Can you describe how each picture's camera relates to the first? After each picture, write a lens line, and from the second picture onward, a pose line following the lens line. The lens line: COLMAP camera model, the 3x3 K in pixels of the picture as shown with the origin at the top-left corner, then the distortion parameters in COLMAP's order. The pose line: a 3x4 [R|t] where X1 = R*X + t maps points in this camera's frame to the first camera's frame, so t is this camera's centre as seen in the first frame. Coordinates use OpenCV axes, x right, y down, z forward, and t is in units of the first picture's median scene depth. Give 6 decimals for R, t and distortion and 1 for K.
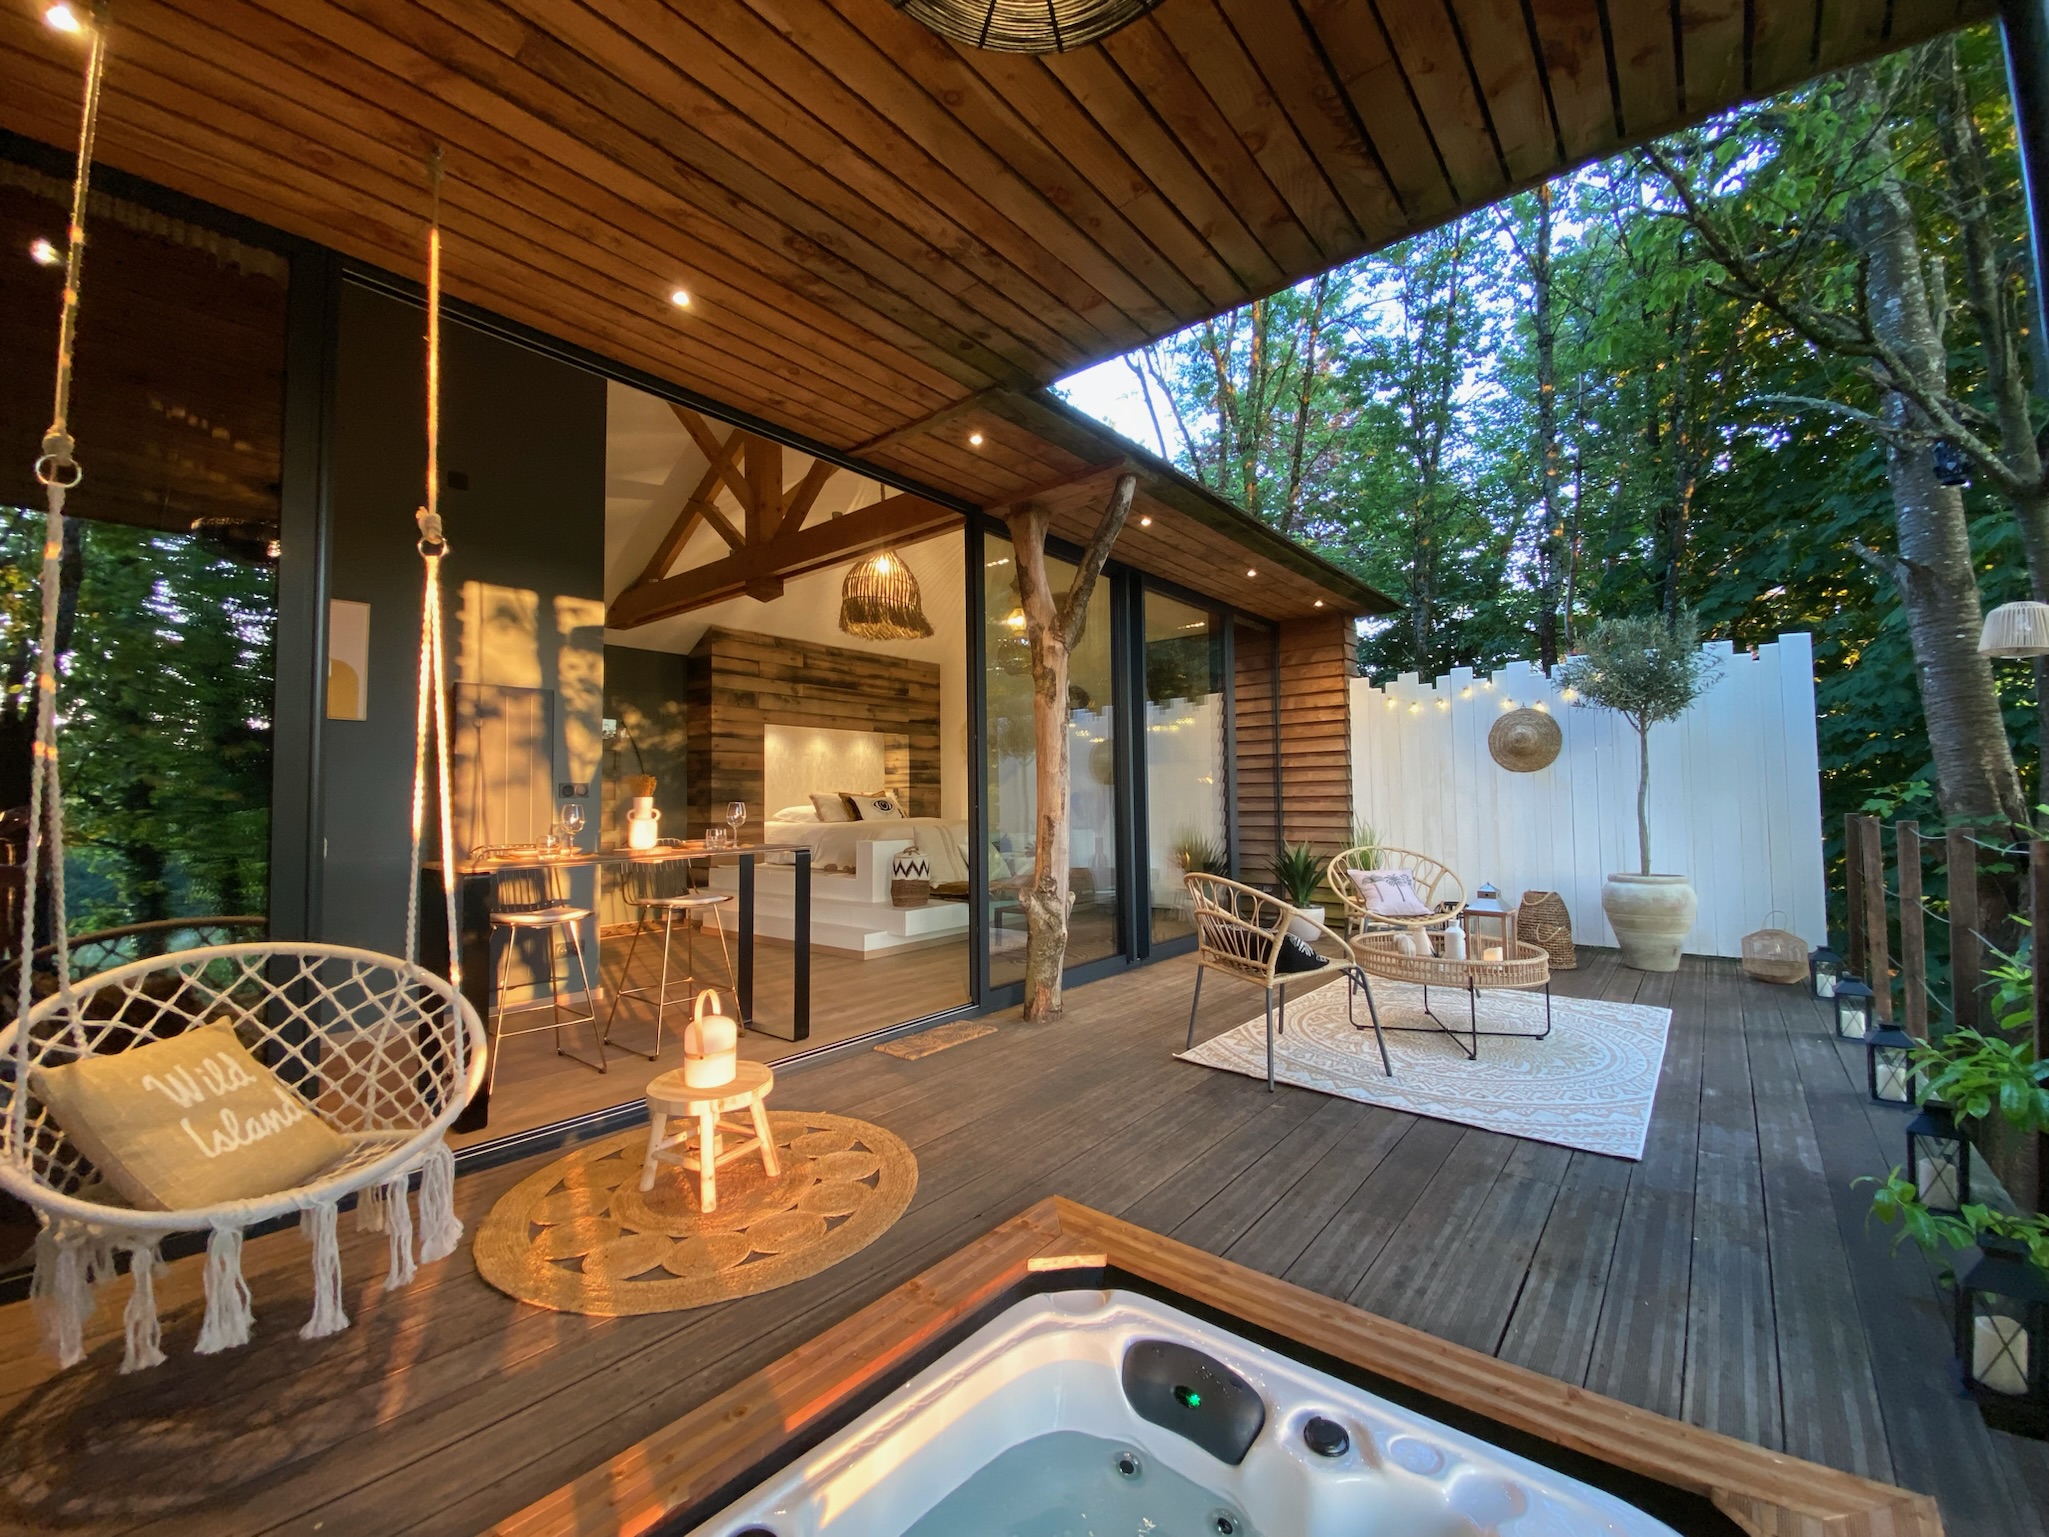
lens RADIAL K [[828.4, 0, 1027.2], [0, 828.4, 773.8], [0, 0, 1]] dist [0.031314, -0.033340]
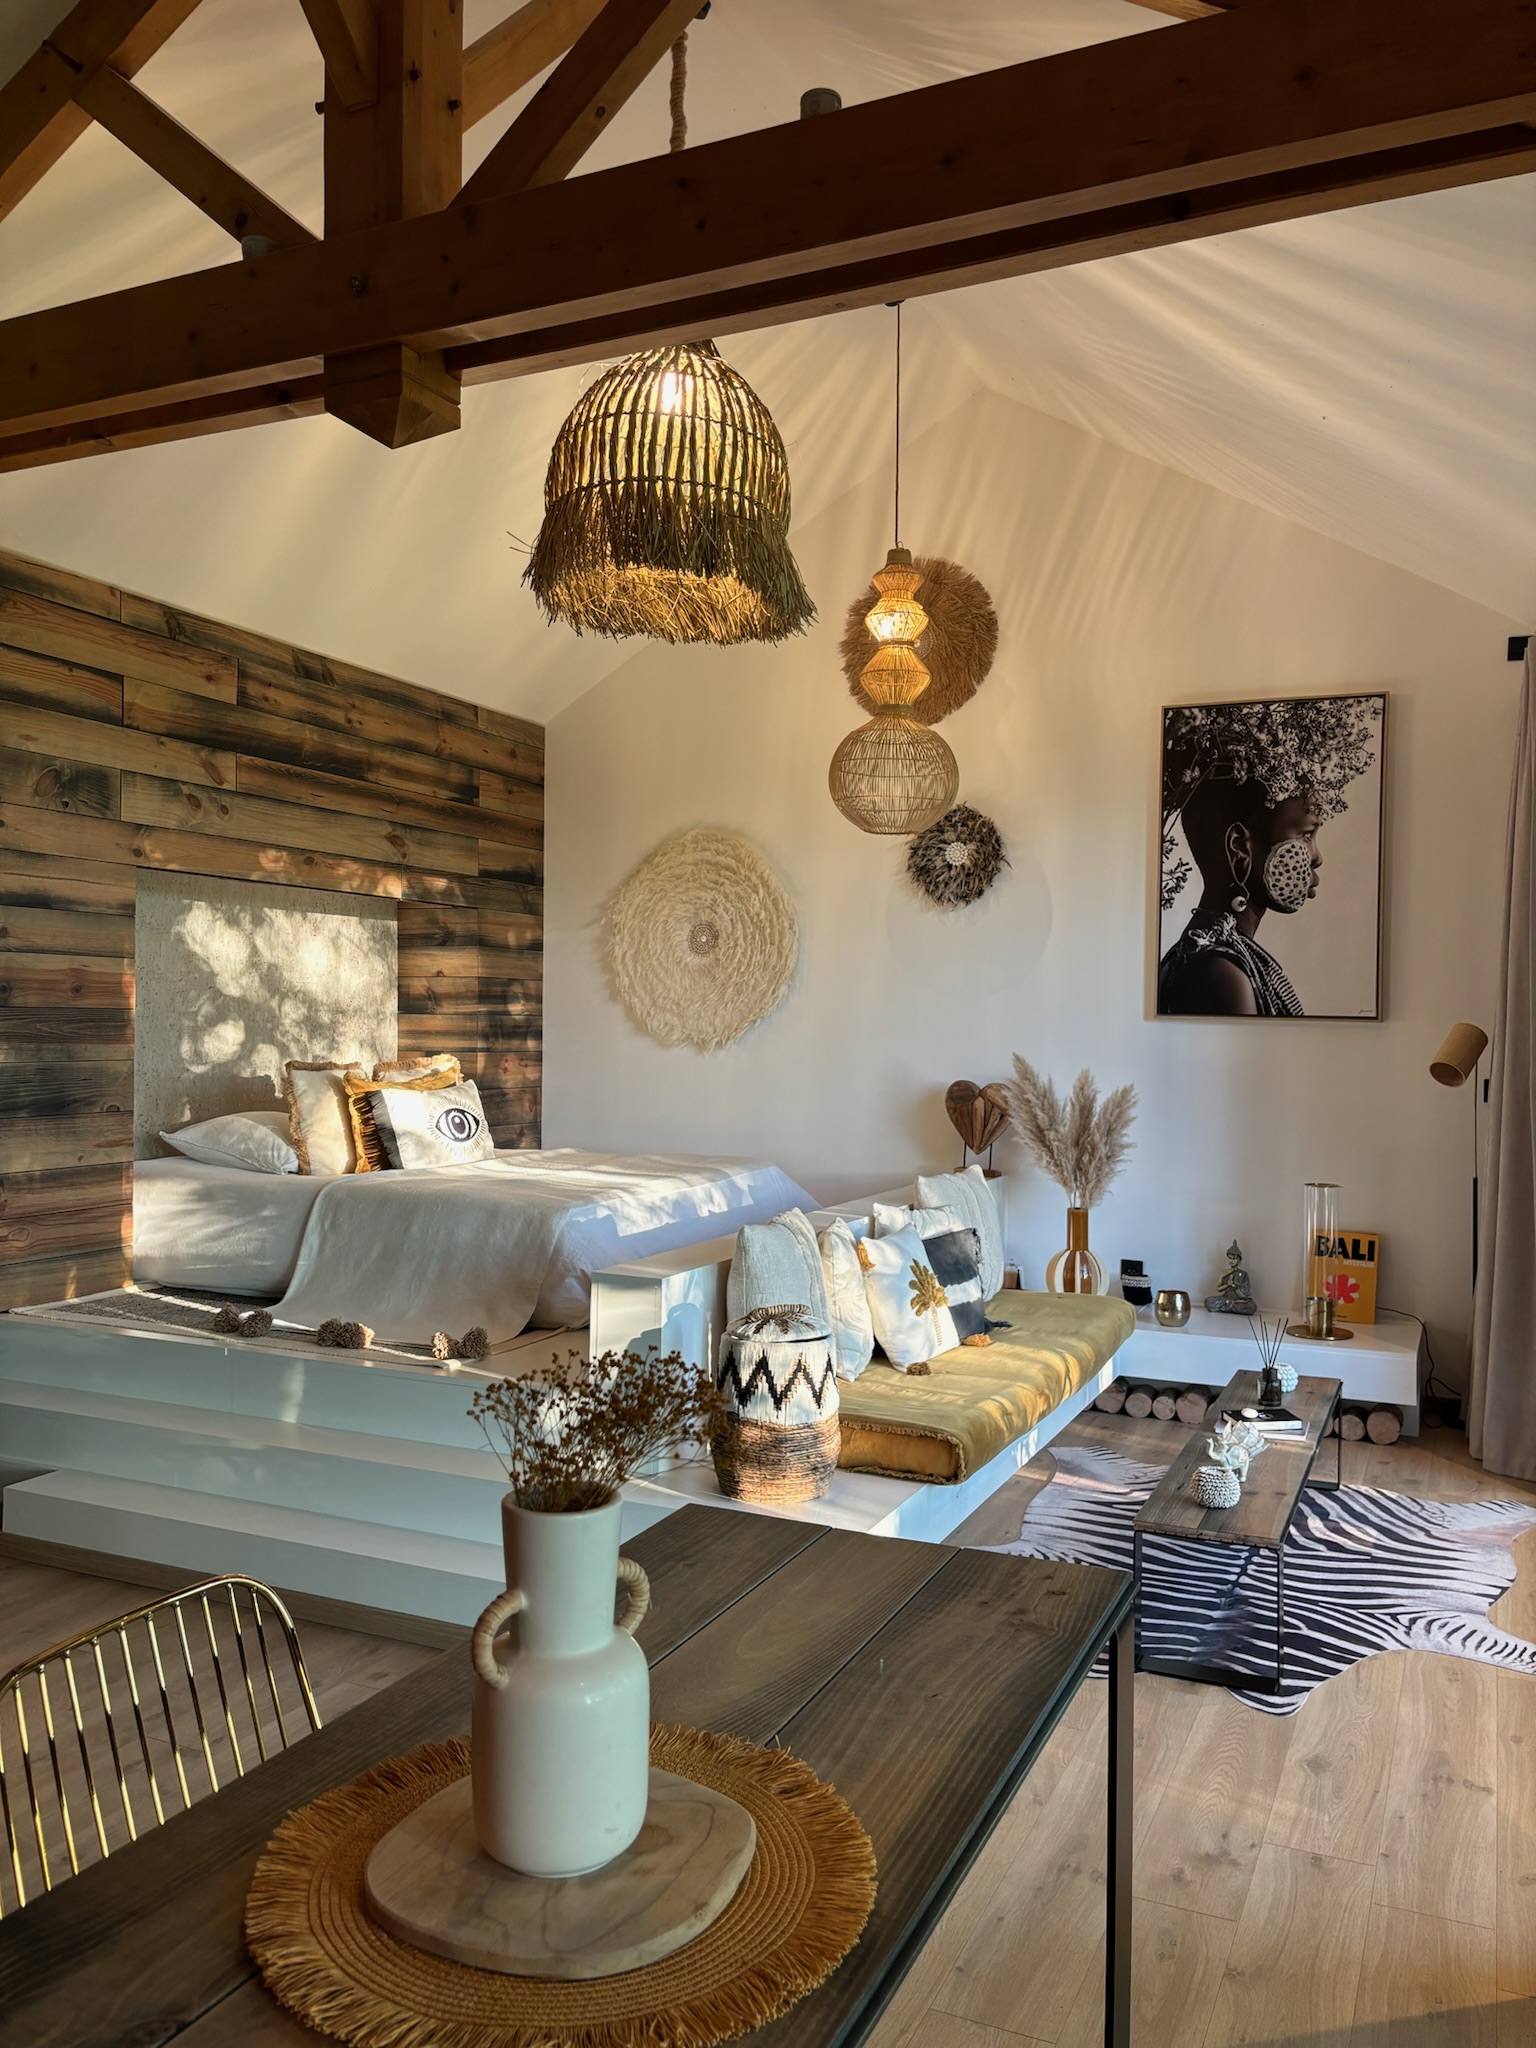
lens RADIAL K [[1565.2, 0, 763.0], [0, 1565.2, 1039.0], [0, 0, 1]] dist [0.065184, -0.084210]
pose [[0.965023, 0.021164, 0.261310, -0.353147], [-0.033534, 0.998514, 0.042967, -0.041027], [-0.260013, -0.050227, 0.964298, 0.482851]]
